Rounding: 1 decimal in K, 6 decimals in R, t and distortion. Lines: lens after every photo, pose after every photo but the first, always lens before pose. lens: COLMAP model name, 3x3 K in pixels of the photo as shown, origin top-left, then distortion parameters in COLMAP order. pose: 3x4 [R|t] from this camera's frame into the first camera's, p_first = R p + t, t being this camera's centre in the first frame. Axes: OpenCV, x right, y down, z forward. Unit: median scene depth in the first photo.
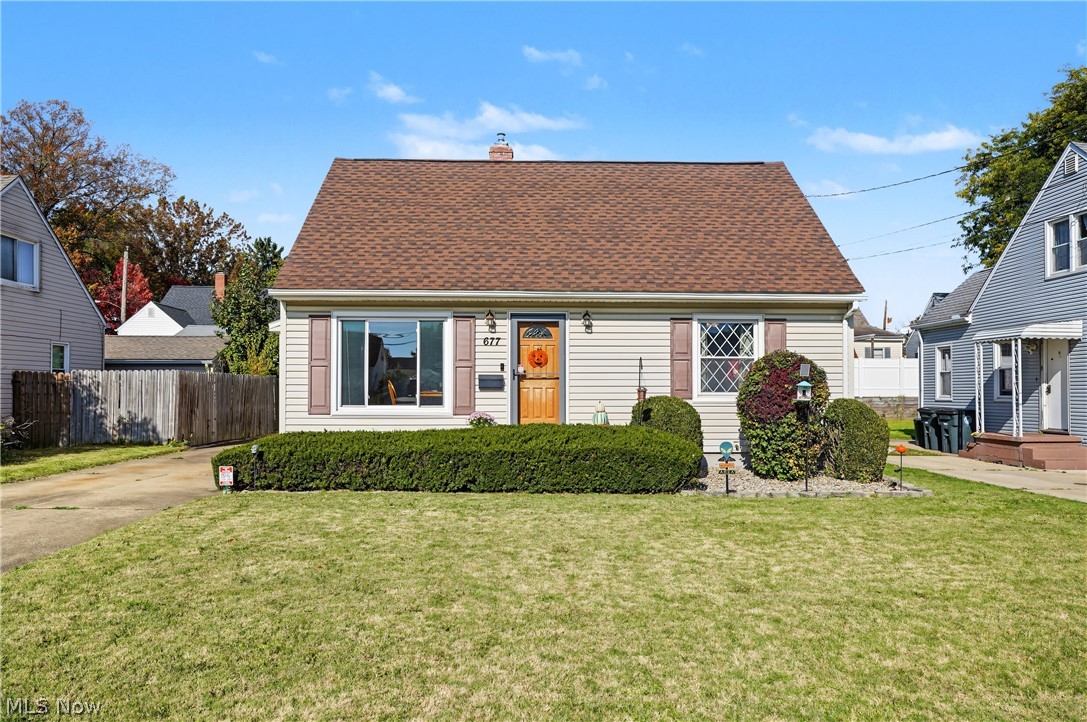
lens RADIAL K [[773.5, 0, 540.1], [0, 773.5, 368.0], [0, 0, 1]] dist [0.003647, 0.001815]
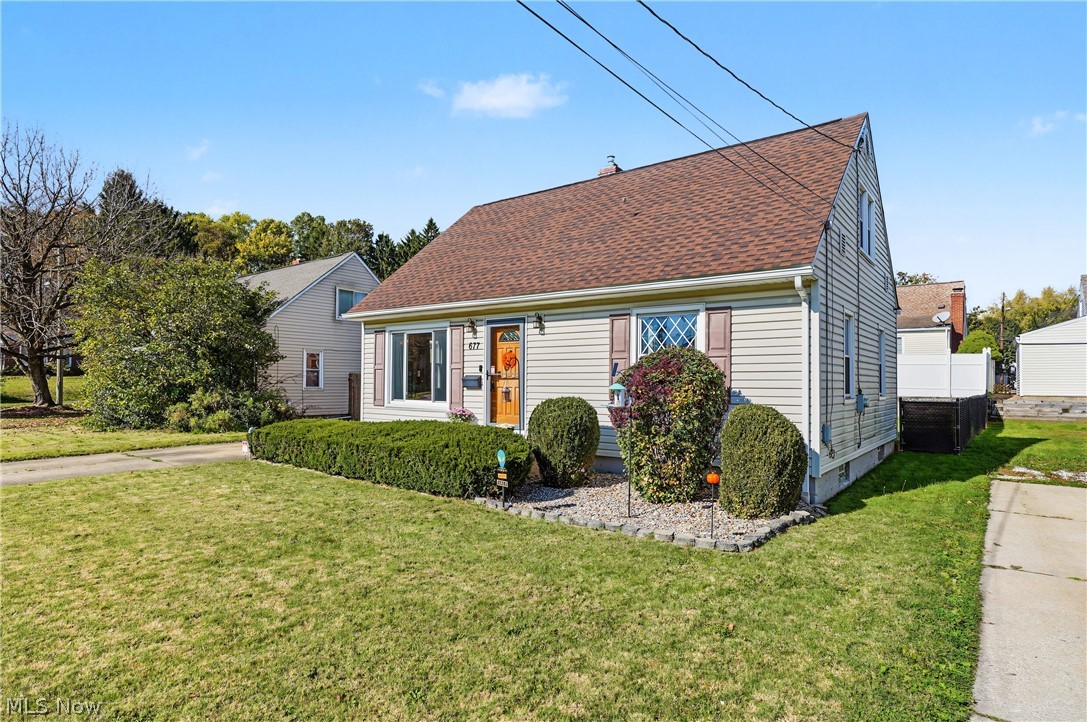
lens RADIAL K [[601.7, 0, 548.4], [0, 601.7, 360.5], [0, 0, 1]] dist [0.008619, 0.000898]
pose [[0.774427, -0.018848, -0.632383, 0.579127], [0.012576, 0.999817, -0.014398, 0.000914], [0.632539, 0.003198, 0.774522, 0.384828]]
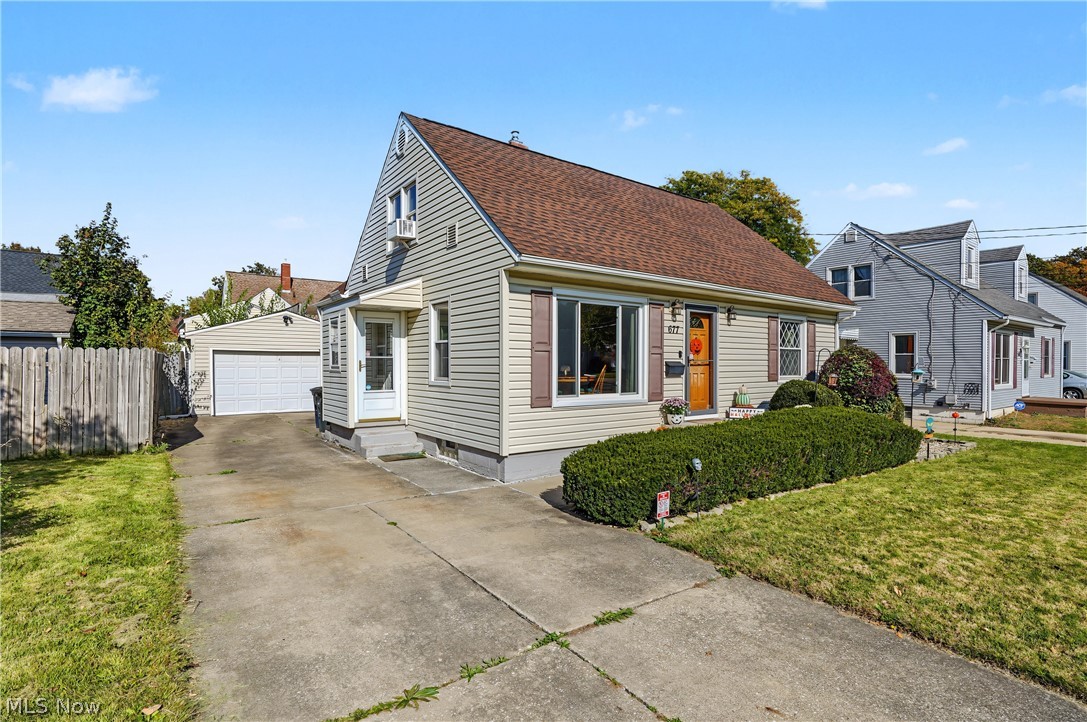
lens RADIAL K [[527.2, 0, 548.4], [0, 527.2, 362.8], [0, 0, 1]] dist [-0.001174, -0.000251]
pose [[0.818105, 0.001147, 0.575068, -0.608967], [-0.018648, 0.999525, 0.024535, -0.003866], [-0.574767, -0.030796, 0.817738, 0.513776]]
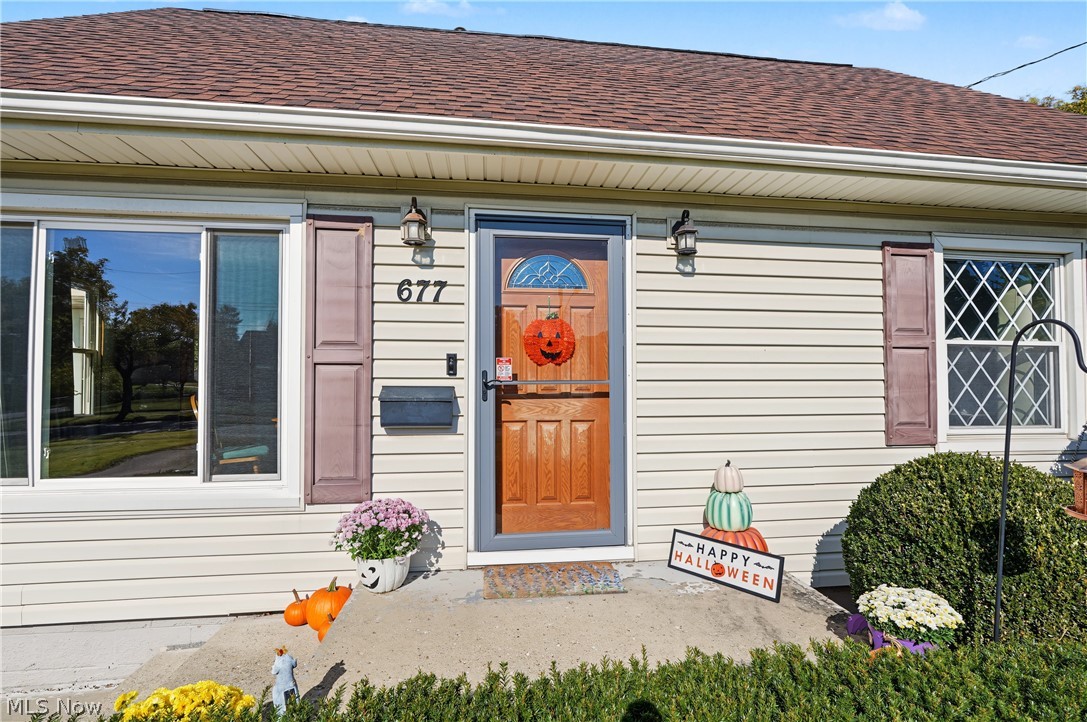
lens RADIAL K [[496.8, 0, 546.5], [0, 496.8, 367.7], [0, 0, 1]] dist [-0.012970, 0.002937]
pose [[0.995586, 0.002582, 0.093821, -0.026999], [-0.003669, 0.999928, 0.011416, -0.002432], [-0.093785, -0.011710, 0.995524, 0.768708]]
